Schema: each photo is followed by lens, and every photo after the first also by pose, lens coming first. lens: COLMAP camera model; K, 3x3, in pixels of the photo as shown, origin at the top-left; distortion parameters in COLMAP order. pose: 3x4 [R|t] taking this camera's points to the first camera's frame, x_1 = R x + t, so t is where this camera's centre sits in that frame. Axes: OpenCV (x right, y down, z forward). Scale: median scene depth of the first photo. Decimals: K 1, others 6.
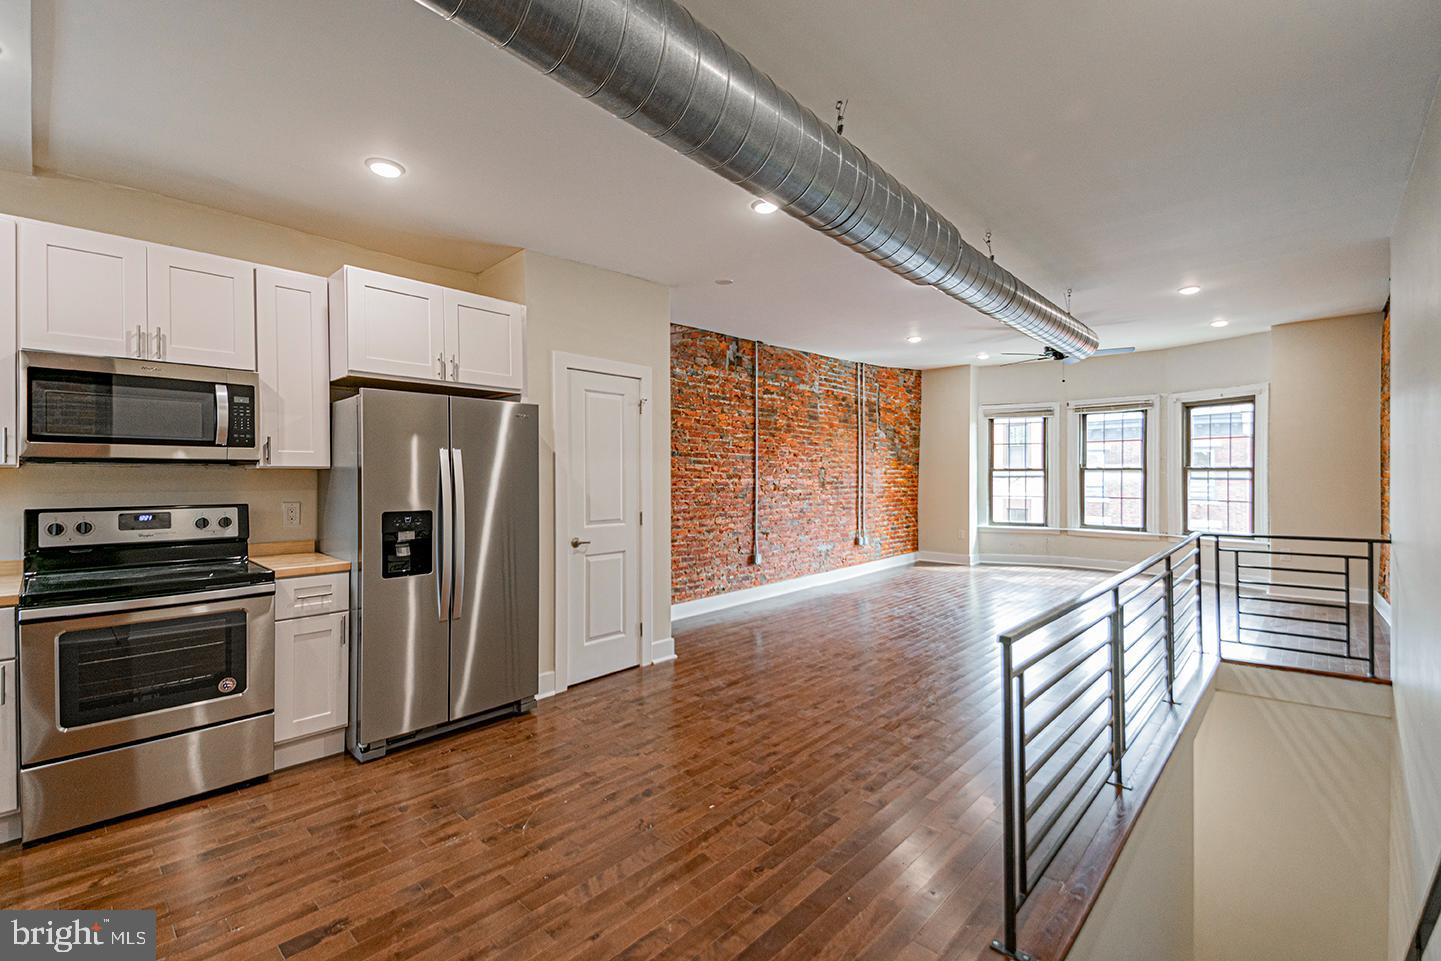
lens RADIAL K [[620.5, 0, 729.5], [0, 620.5, 478.8], [0, 0, 1]] dist [0.059093, -0.028423]
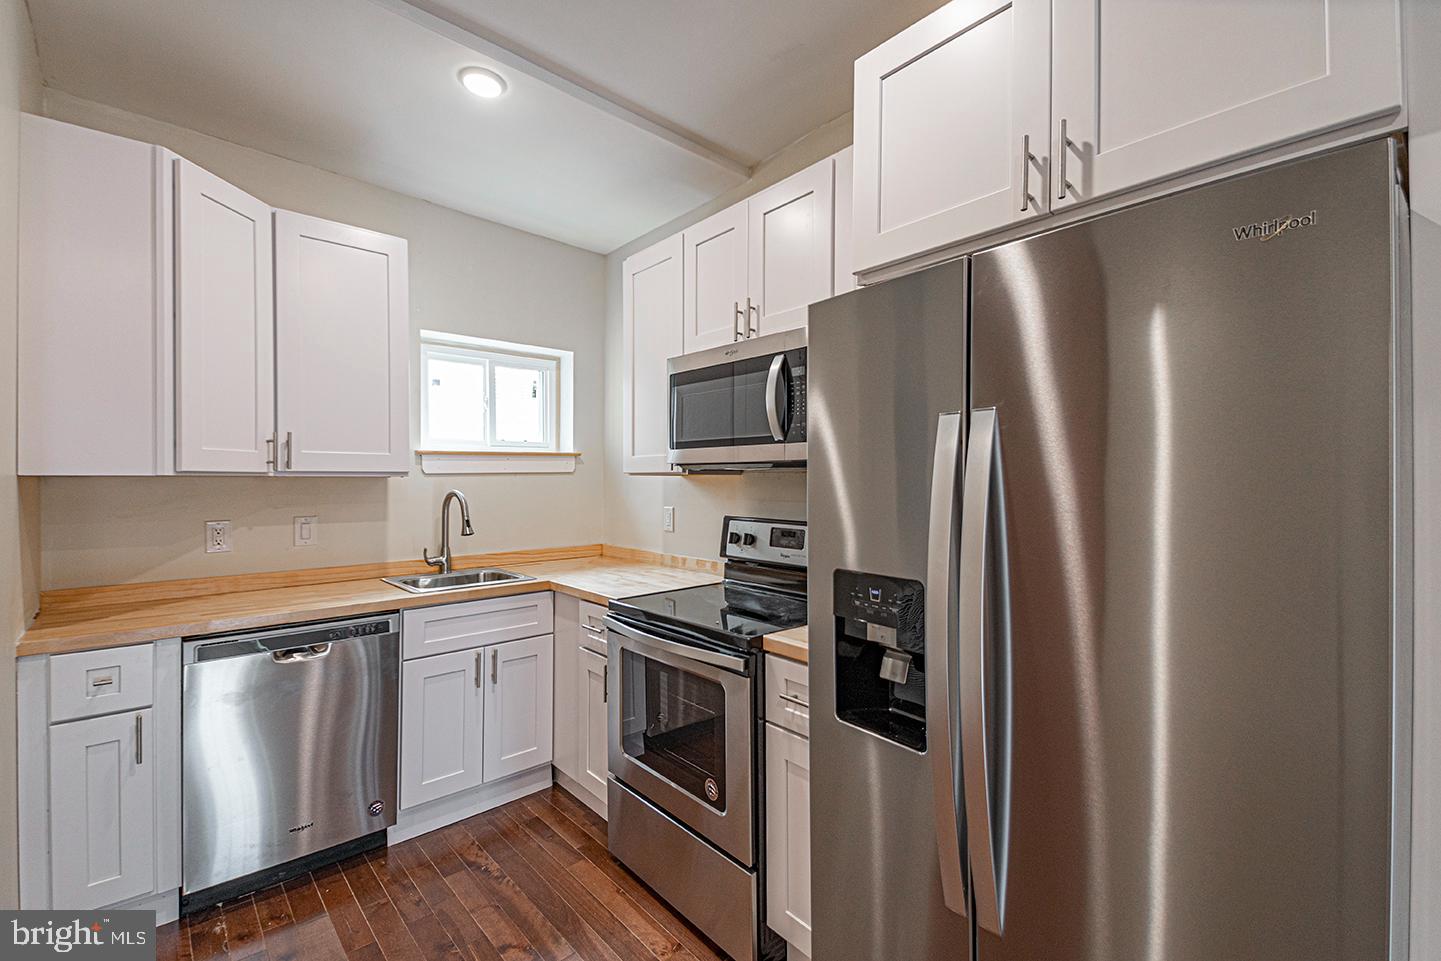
lens RADIAL K [[628.4, 0, 754.7], [0, 628.4, 479.0], [0, 0, 1]] dist [0.041094, -0.000211]
pose [[-0.087583, 0.002733, -0.996153, -0.095670], [-0.005668, 0.999979, 0.003242, -0.011765], [0.996141, 0.005930, -0.087566, 0.950608]]
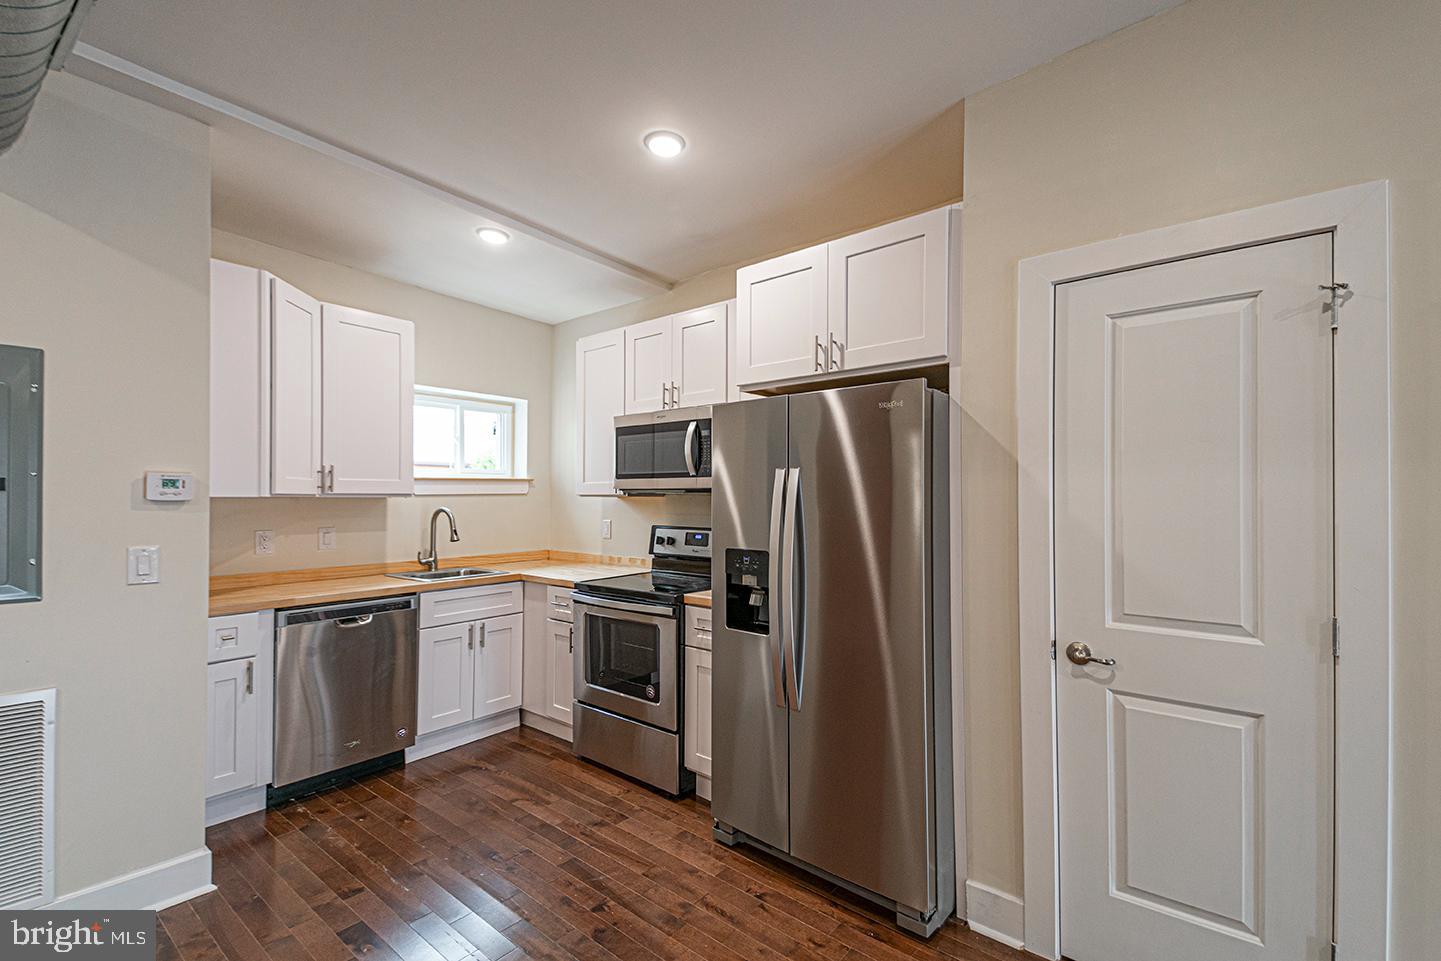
lens RADIAL K [[627.2, 0, 759.3], [0, 627.2, 492.2], [0, 0, 1]] dist [0.042152, -0.000066]
pose [[0.077957, -0.007977, -0.996925, 0.281581], [-0.008935, 0.999922, -0.008700, -0.014231], [0.996917, 0.009585, 0.077879, 0.947020]]
